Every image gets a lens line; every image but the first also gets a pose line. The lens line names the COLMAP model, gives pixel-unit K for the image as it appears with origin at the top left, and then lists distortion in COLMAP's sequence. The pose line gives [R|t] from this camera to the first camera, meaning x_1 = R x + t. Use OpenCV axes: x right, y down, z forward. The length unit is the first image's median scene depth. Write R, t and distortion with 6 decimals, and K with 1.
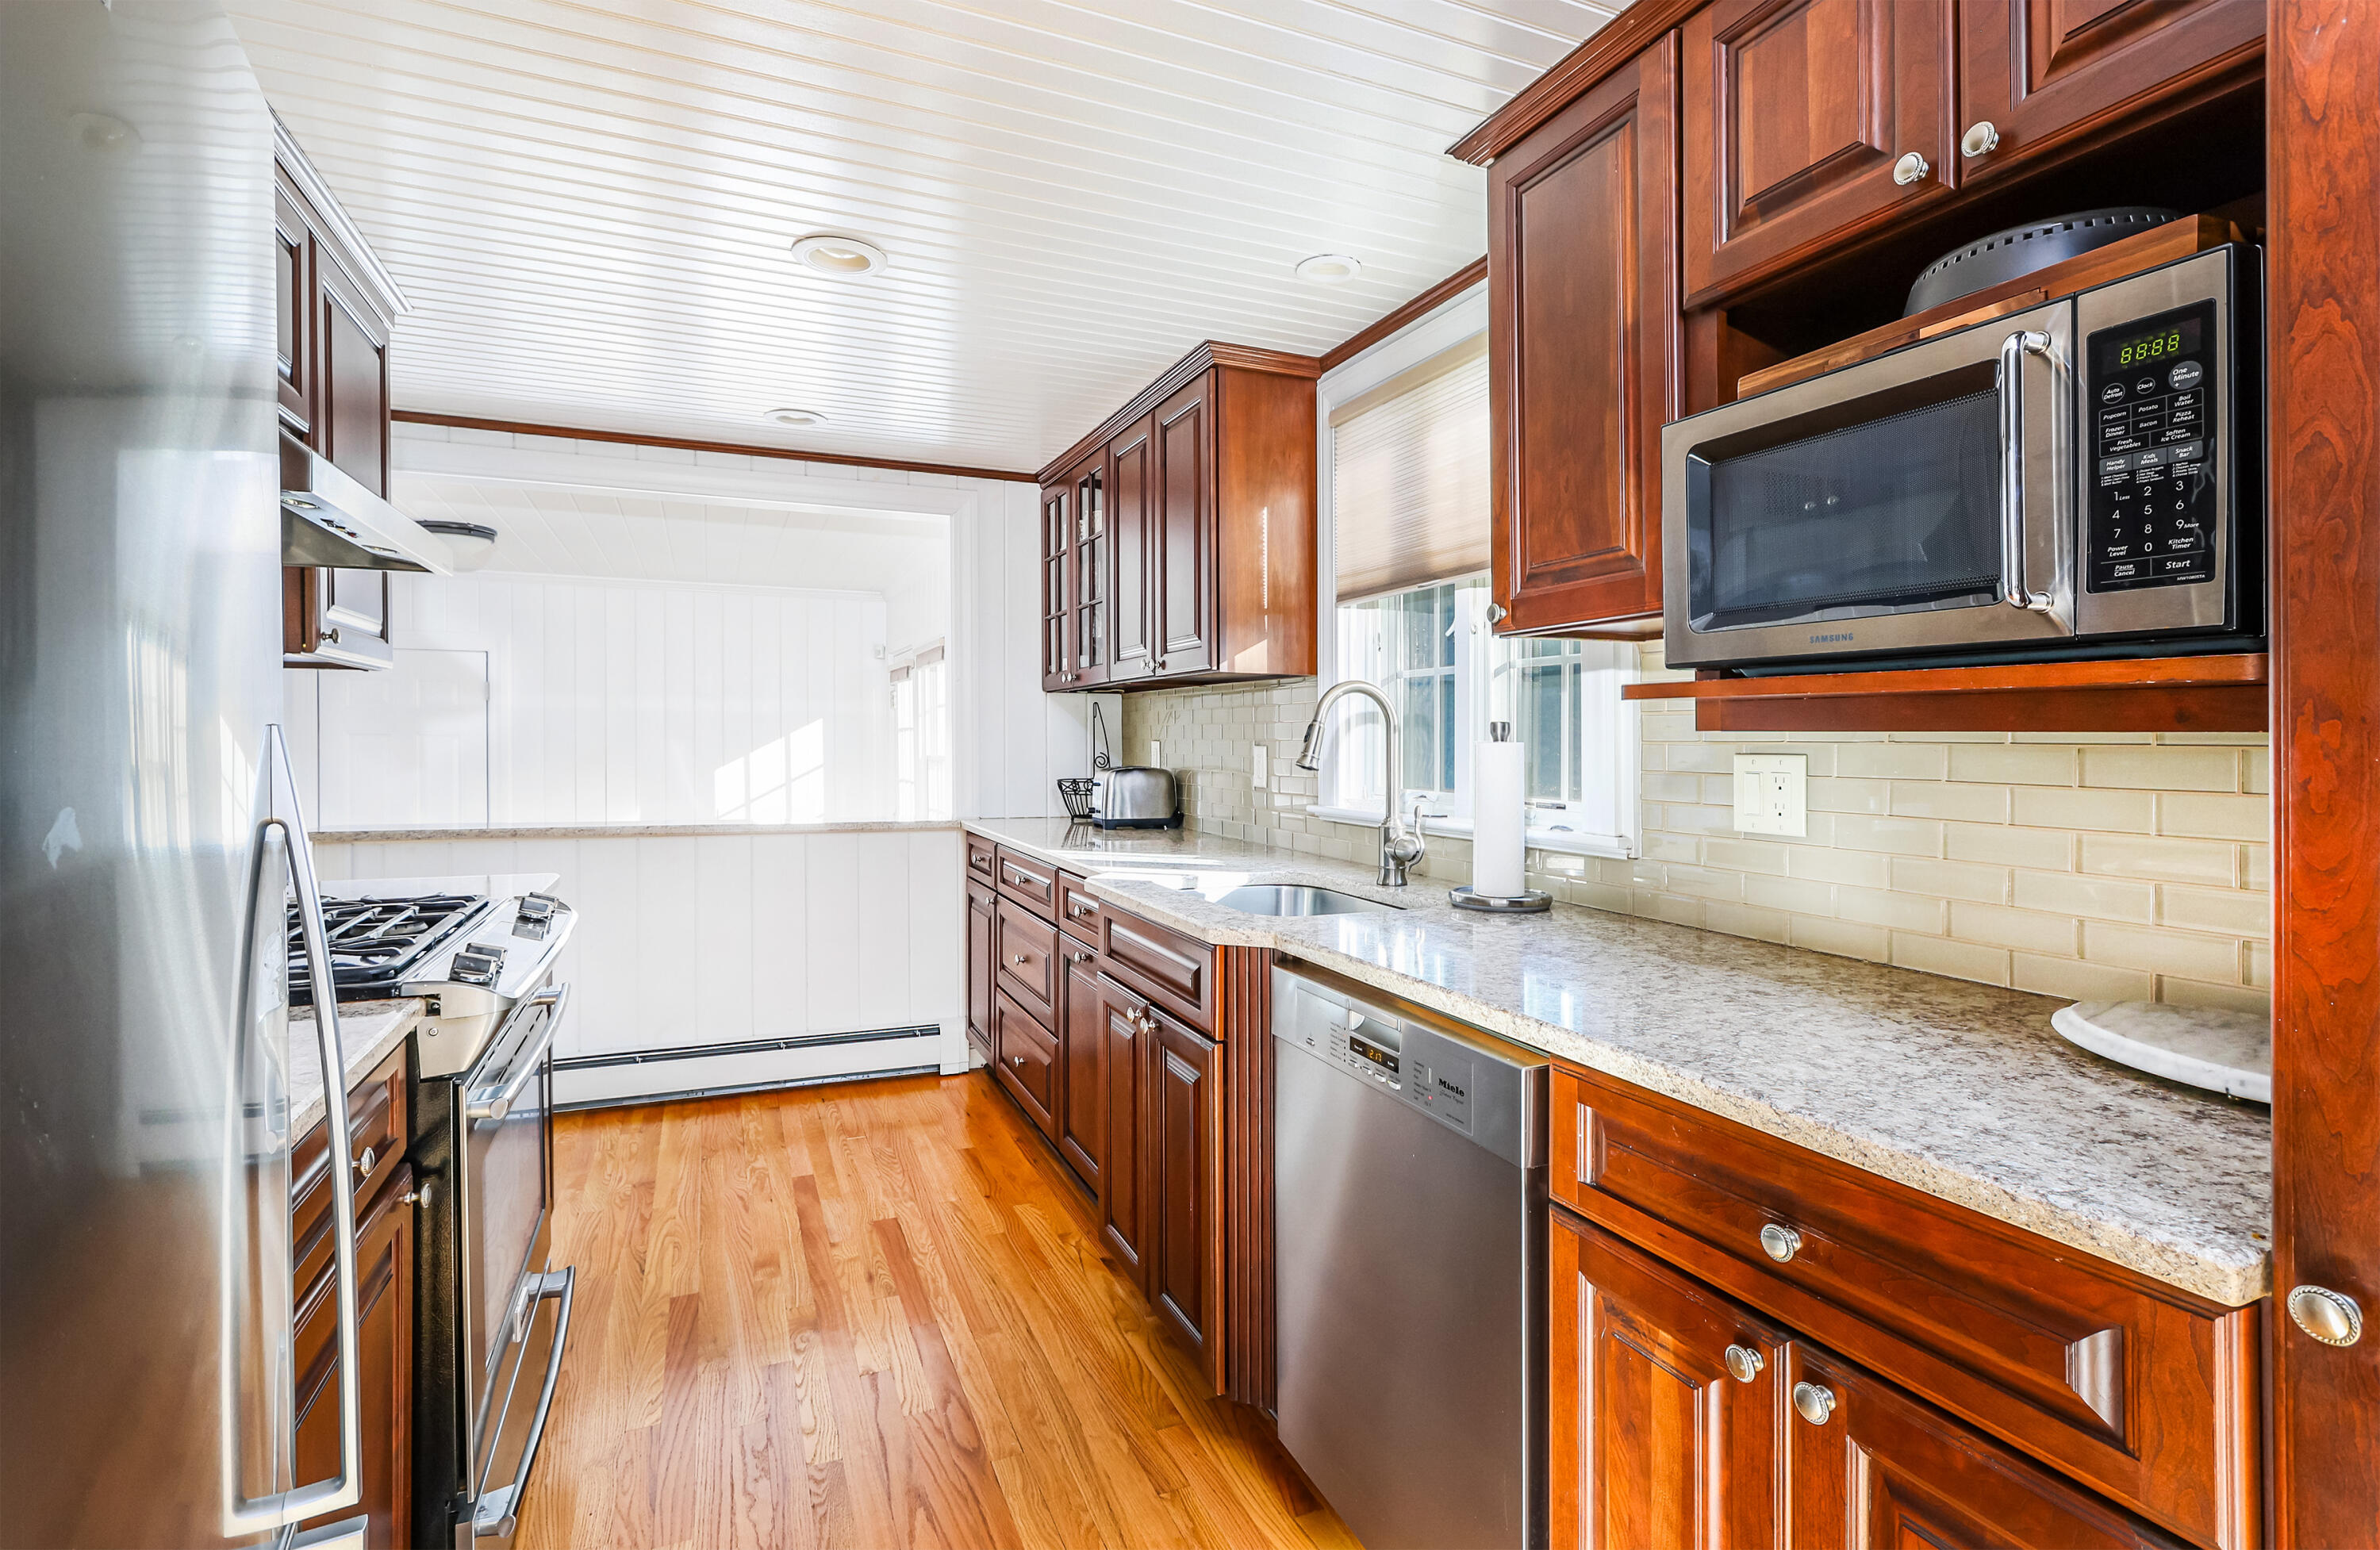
lens RADIAL K [[1090.6, 0, 1191.0], [0, 1090.6, 777.3], [0, 0, 1]] dist [0.000653, 0.001037]
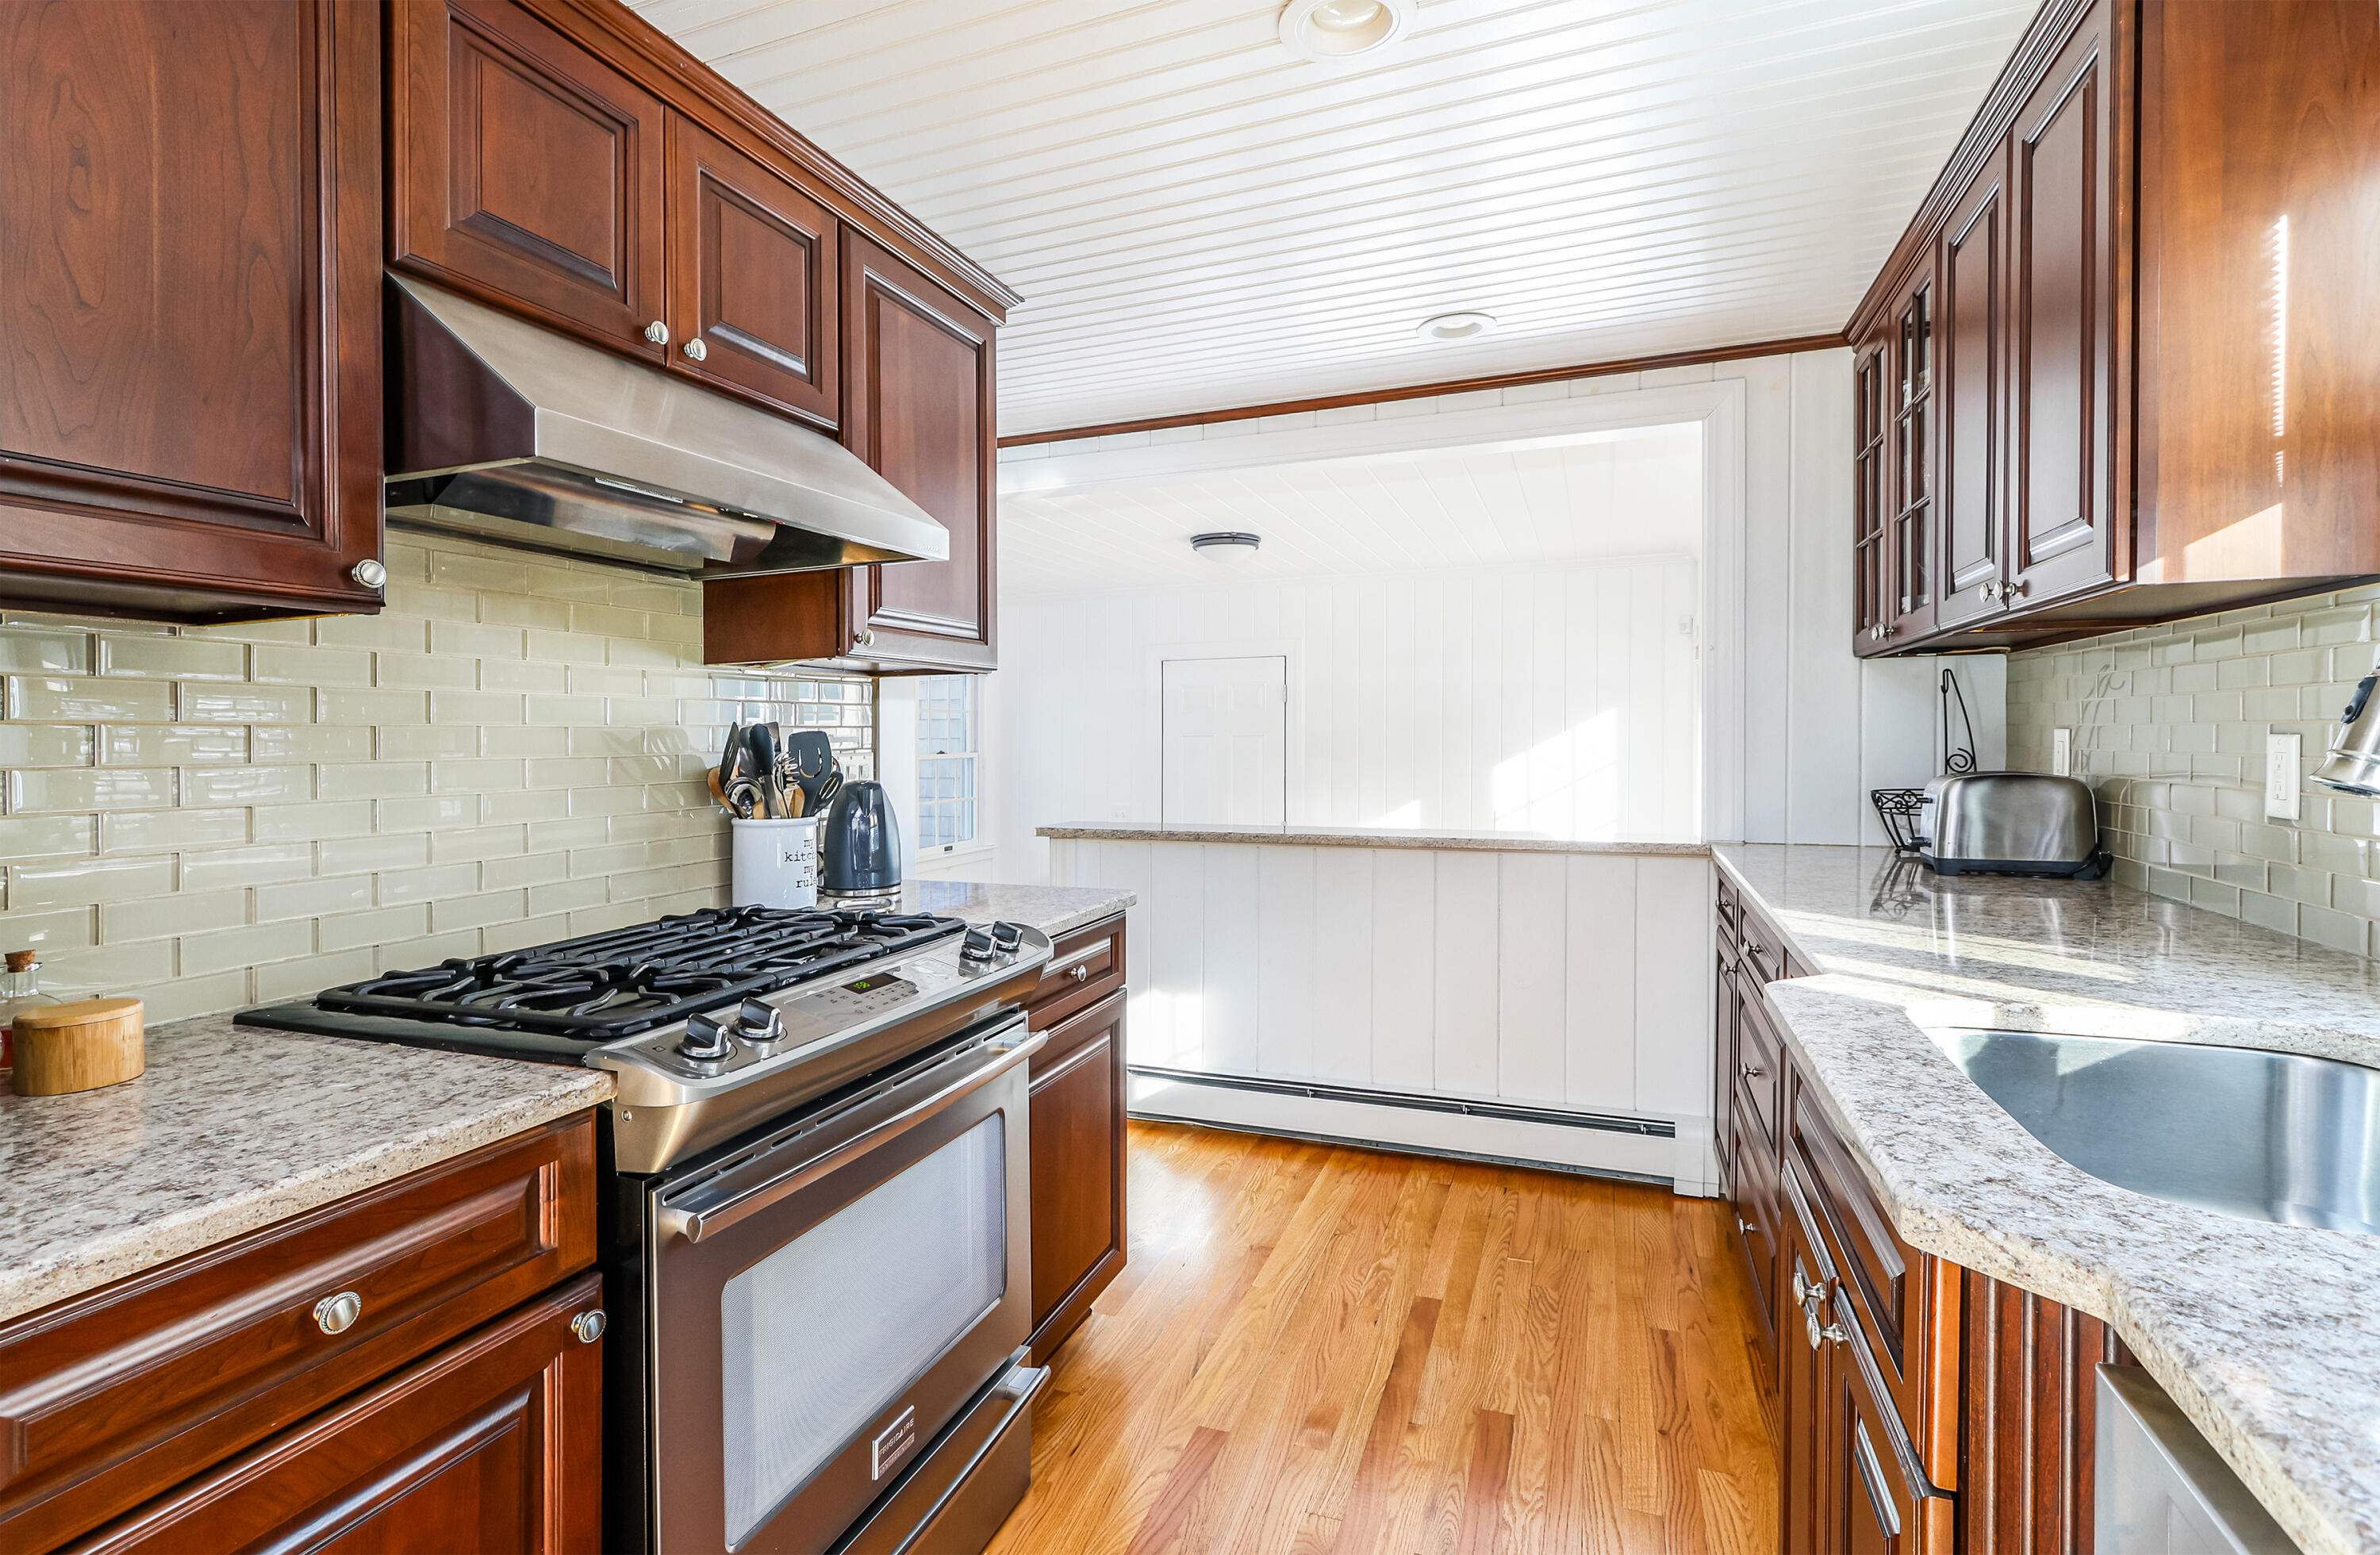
lens RADIAL K [[1090.7, 0, 1191.0], [0, 1090.7, 779.8], [0, 0, 1]] dist [0.000653, 0.001037]
pose [[0.707644, 0.013393, -0.706442, 0.059189], [-0.008518, 0.999909, 0.010424, -0.008847], [0.706518, -0.001359, 0.707694, 0.286298]]
